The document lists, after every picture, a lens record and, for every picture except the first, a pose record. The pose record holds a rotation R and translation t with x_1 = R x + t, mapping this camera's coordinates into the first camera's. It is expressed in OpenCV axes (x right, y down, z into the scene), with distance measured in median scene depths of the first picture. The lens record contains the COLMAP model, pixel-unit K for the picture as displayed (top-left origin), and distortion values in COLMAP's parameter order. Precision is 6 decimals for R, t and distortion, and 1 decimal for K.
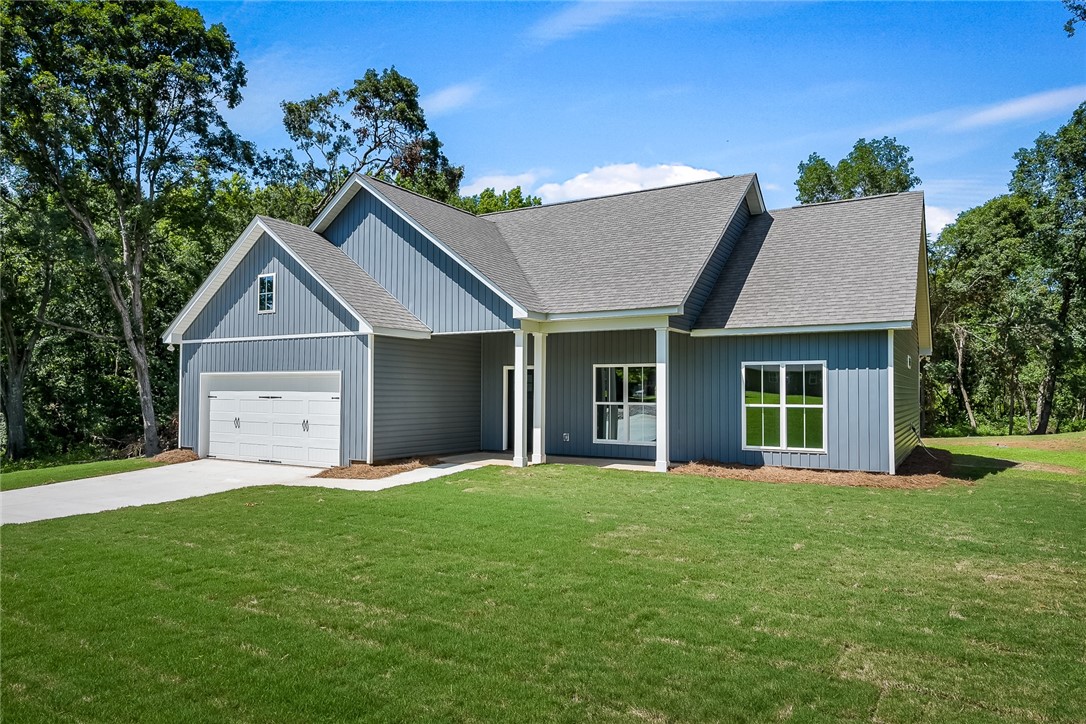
lens RADIAL K [[725.1, 0, 480.2], [0, 725.1, 374.1], [0, 0, 1]] dist [-0.008262, 0.000152]
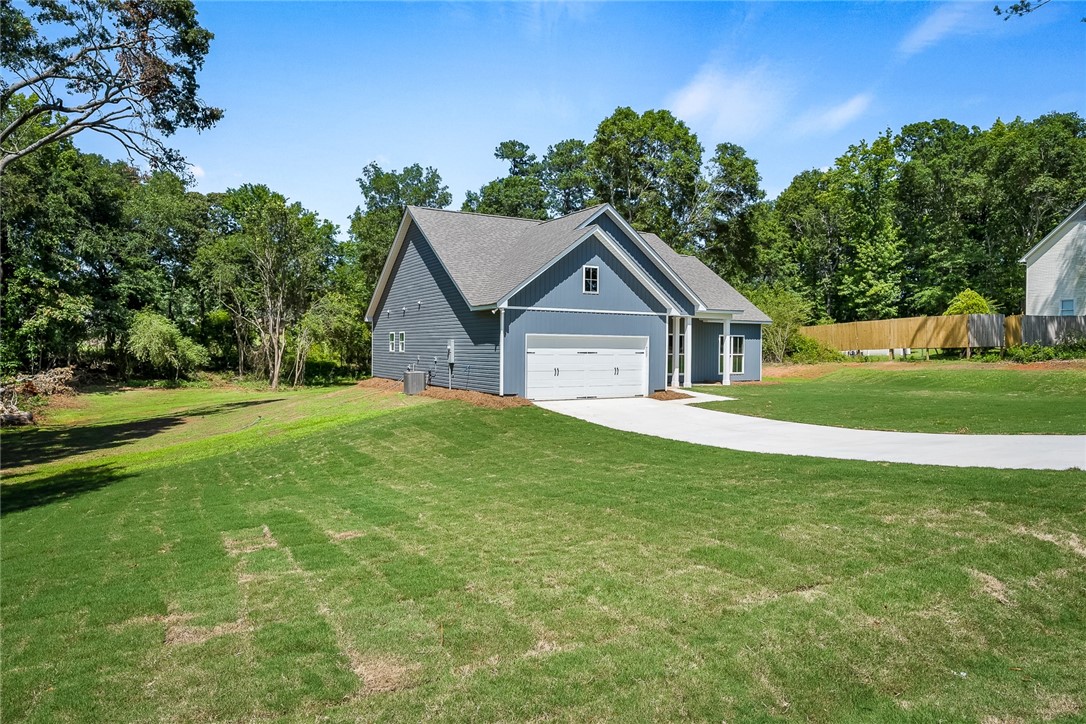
lens RADIAL K [[684.3, 0, 543.0], [0, 684.3, 362.0], [0, 0, 1]] dist [-0.001075, -0.000088]
pose [[0.451897, -0.021135, 0.891820, -1.399455], [-0.028359, 0.998874, 0.038042, 0.001472], [-0.891619, -0.042483, 0.450789, 0.428895]]
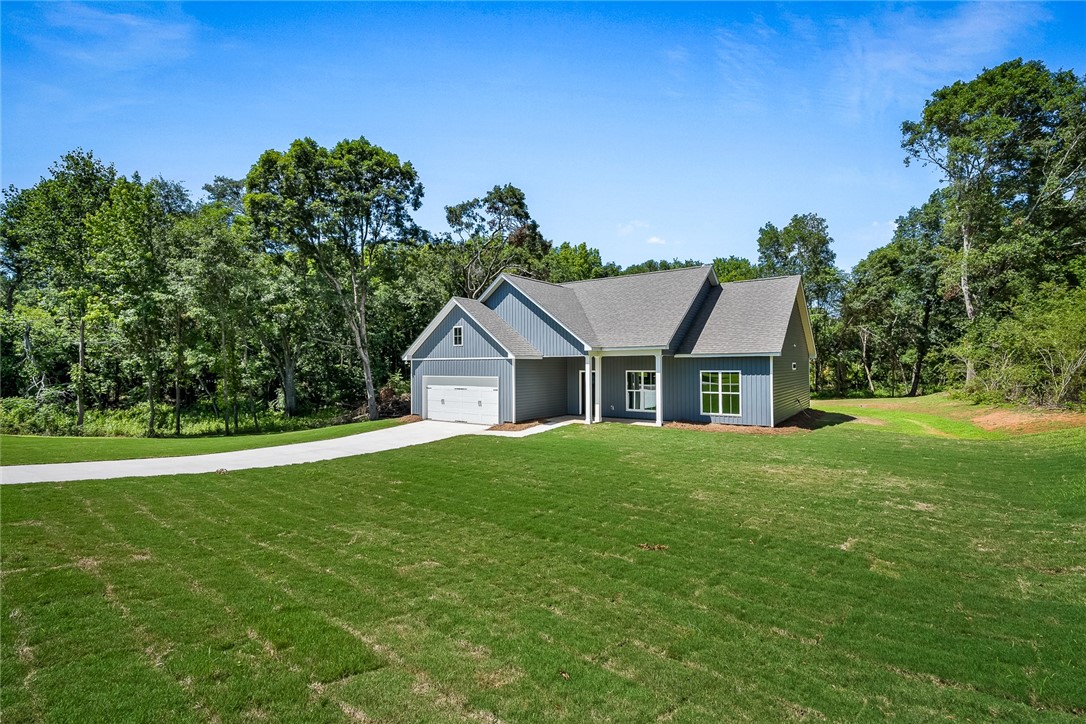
lens RADIAL K [[487.4, 0, 540.9], [0, 487.4, 355.0], [0, 0, 1]] dist [-0.008131, 0.000377]
pose [[0.999159, -0.012875, -0.038931, -0.018353], [0.013037, 0.999907, 0.003895, -0.056425], [0.038877, -0.004400, 0.999234, -0.283346]]
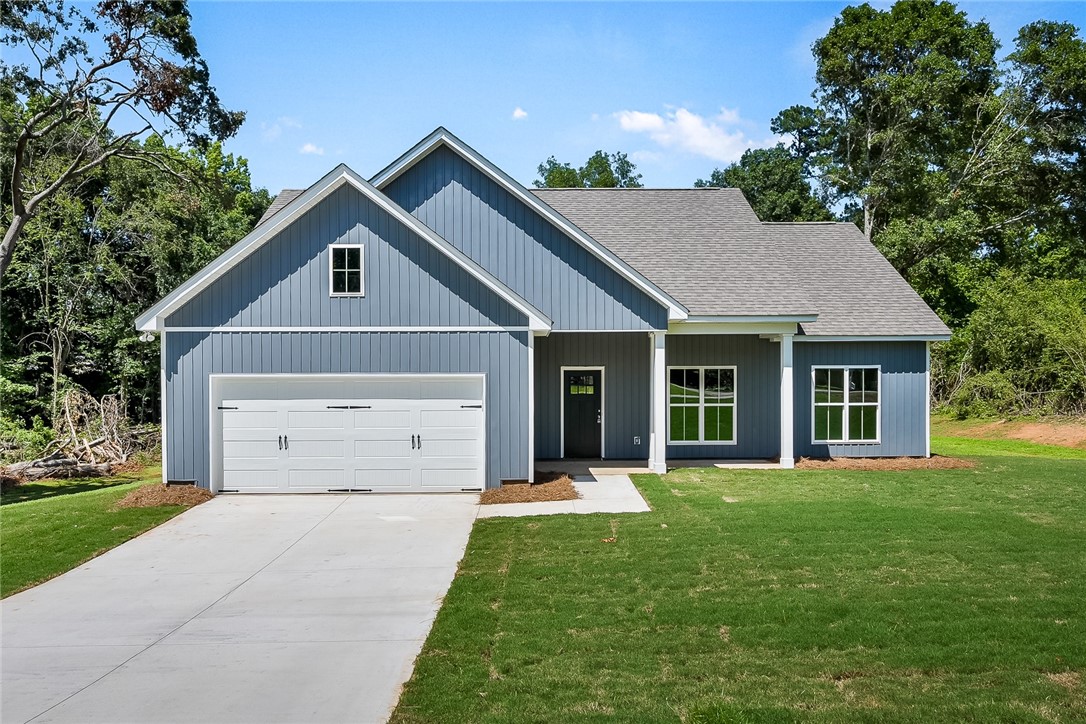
lens RADIAL K [[785.6, 0, 534.4], [0, 785.6, 395.0], [0, 0, 1]] dist [-0.004252, 0.000369]
pose [[0.828606, -0.016069, 0.559601, -0.539928], [-0.004749, 0.999350, 0.035729, -0.010357], [-0.559812, -0.032262, 0.827992, 0.188504]]
